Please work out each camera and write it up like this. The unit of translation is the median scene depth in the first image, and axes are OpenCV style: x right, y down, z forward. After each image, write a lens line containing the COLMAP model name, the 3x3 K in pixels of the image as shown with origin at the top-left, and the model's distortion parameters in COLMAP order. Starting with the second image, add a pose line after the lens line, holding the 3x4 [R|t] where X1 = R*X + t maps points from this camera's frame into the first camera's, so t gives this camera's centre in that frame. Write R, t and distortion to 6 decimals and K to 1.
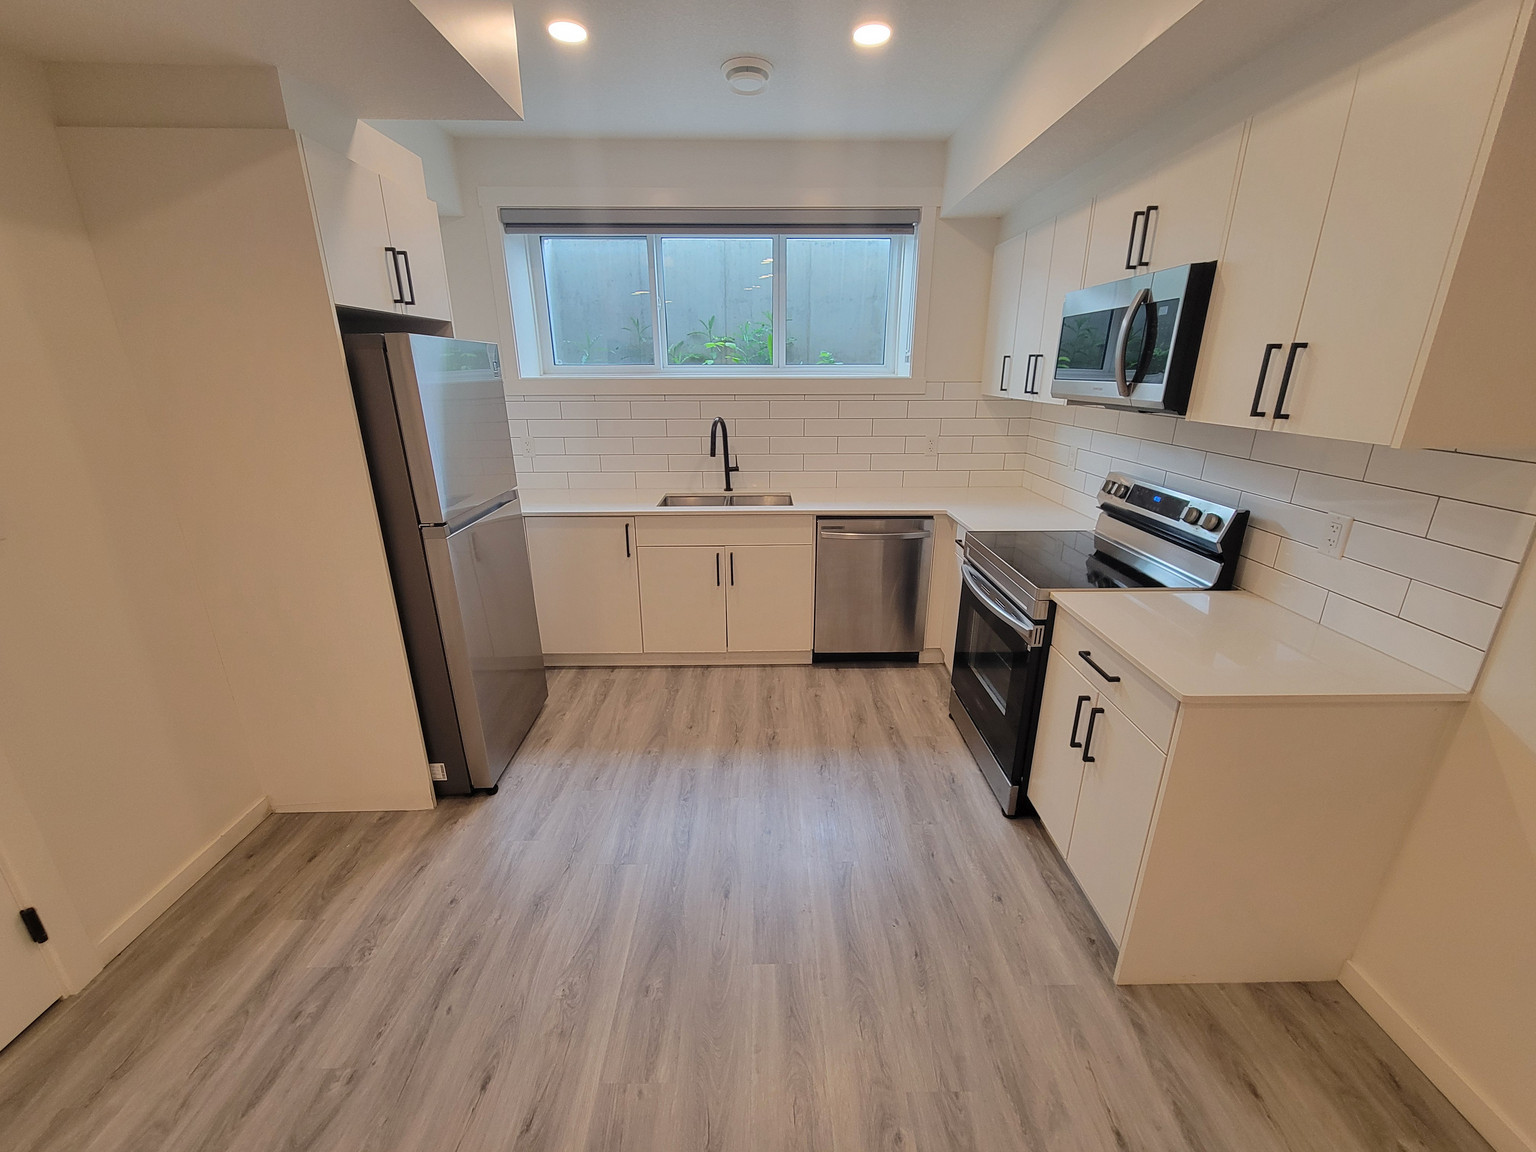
lens RADIAL K [[624.1, 0, 771.8], [0, 624.1, 579.0], [0, 0, 1]] dist [-0.001860, -0.000219]
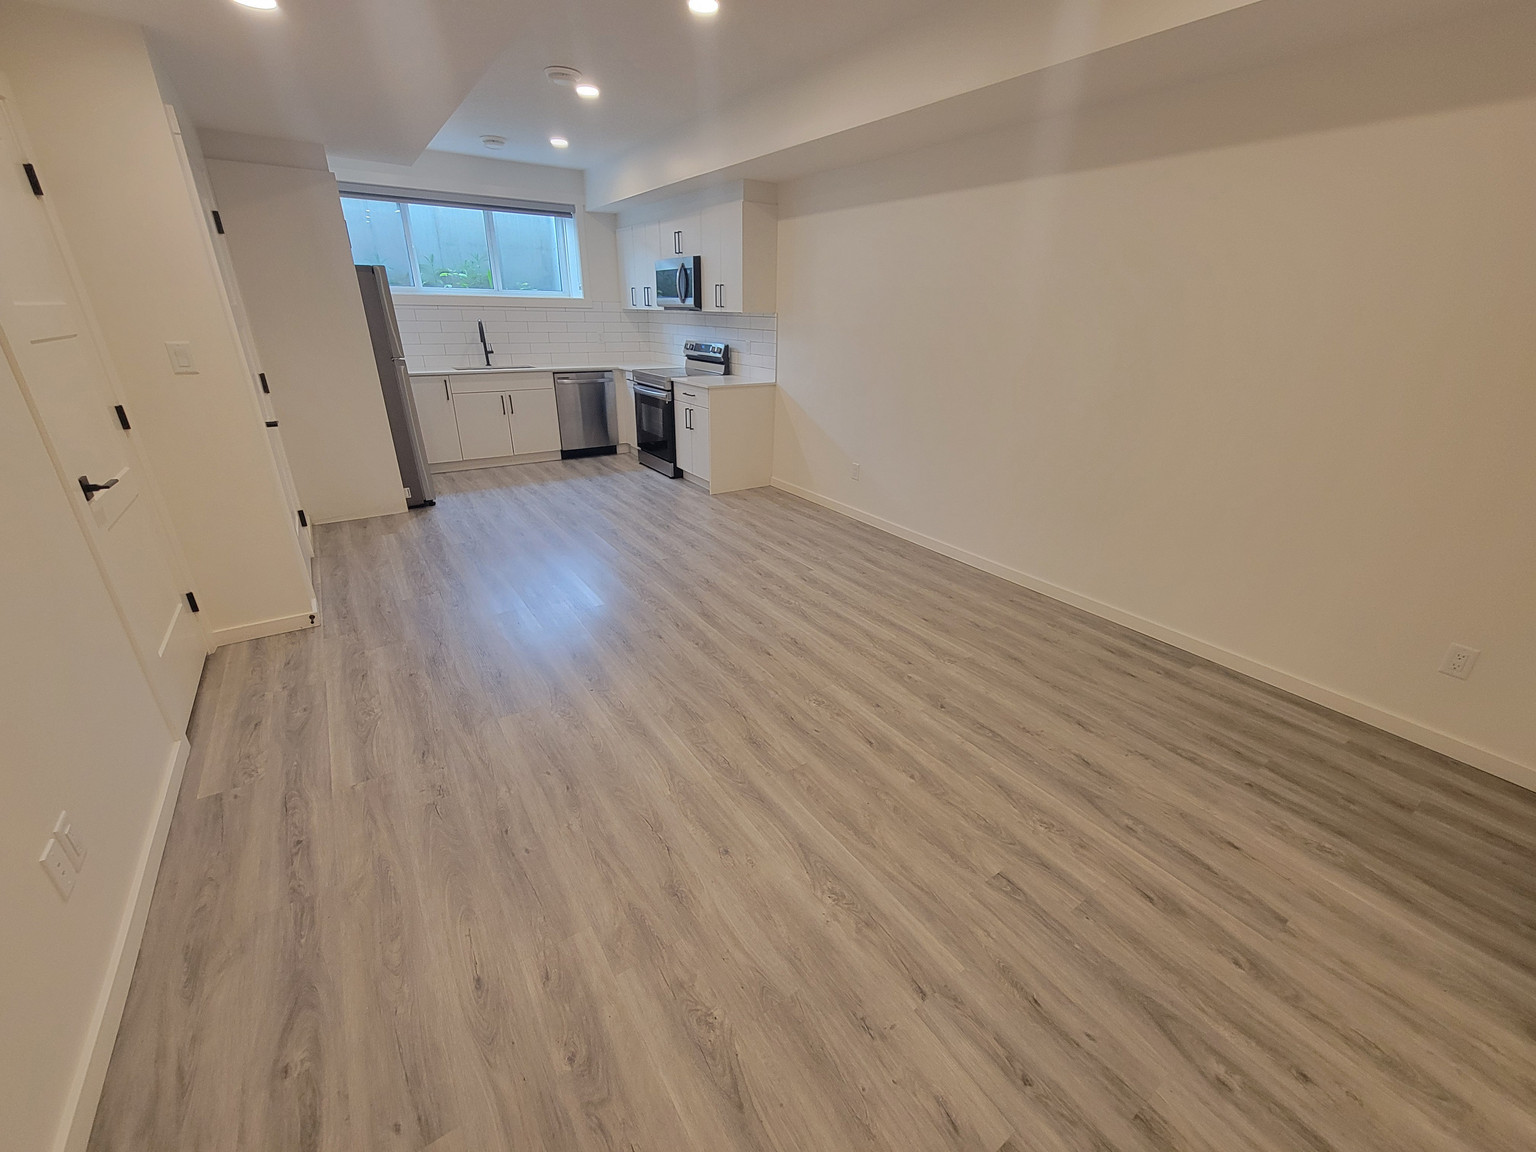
lens RADIAL K [[624.1, 0, 771.8], [0, 624.1, 579.0], [0, 0, 1]] dist [-0.001860, -0.000219]
pose [[0.836324, -0.202147, 0.509606, -0.572474], [0.157497, 0.978945, 0.129849, 0.458524], [-0.525125, -0.028334, 0.850553, -1.203481]]
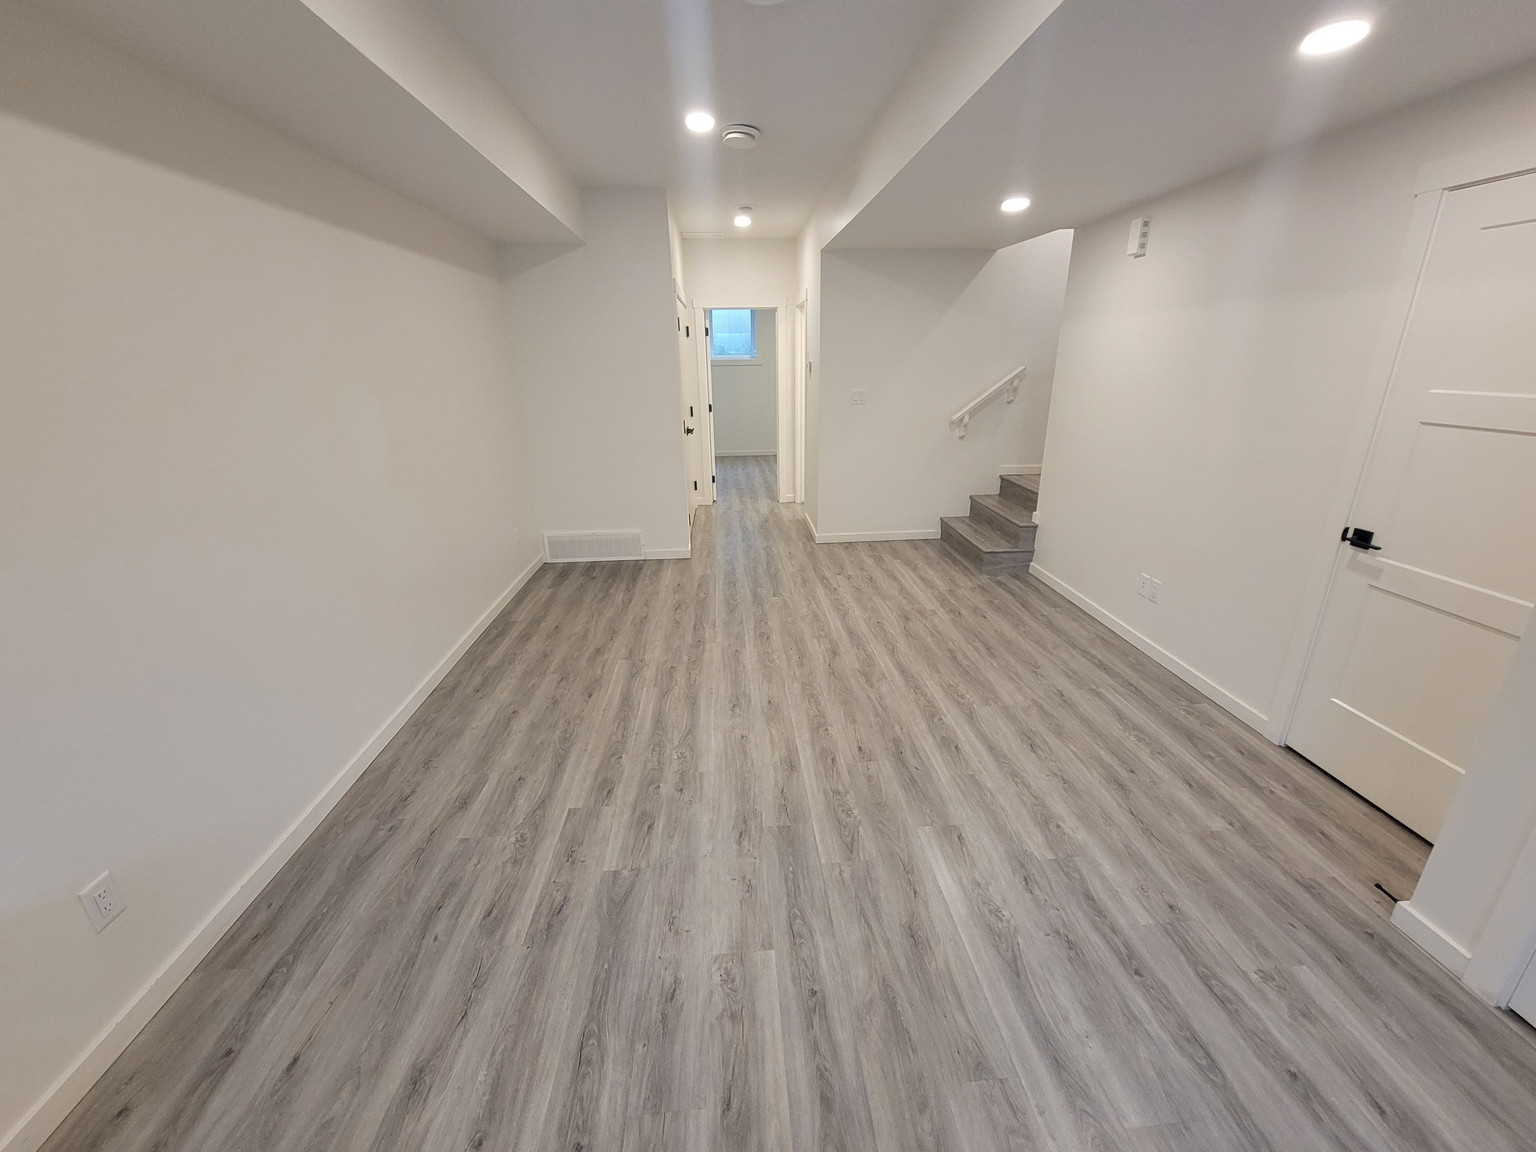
lens RADIAL K [[624.1, 0, 771.8], [0, 624.1, 579.0], [0, 0, 1]] dist [-0.001860, -0.000219]
pose [[-0.998185, 0.033982, -0.049726, 0.022292], [-0.004195, 0.784399, 0.620242, -0.180130], [0.060082, 0.619325, -0.782833, 0.547375]]
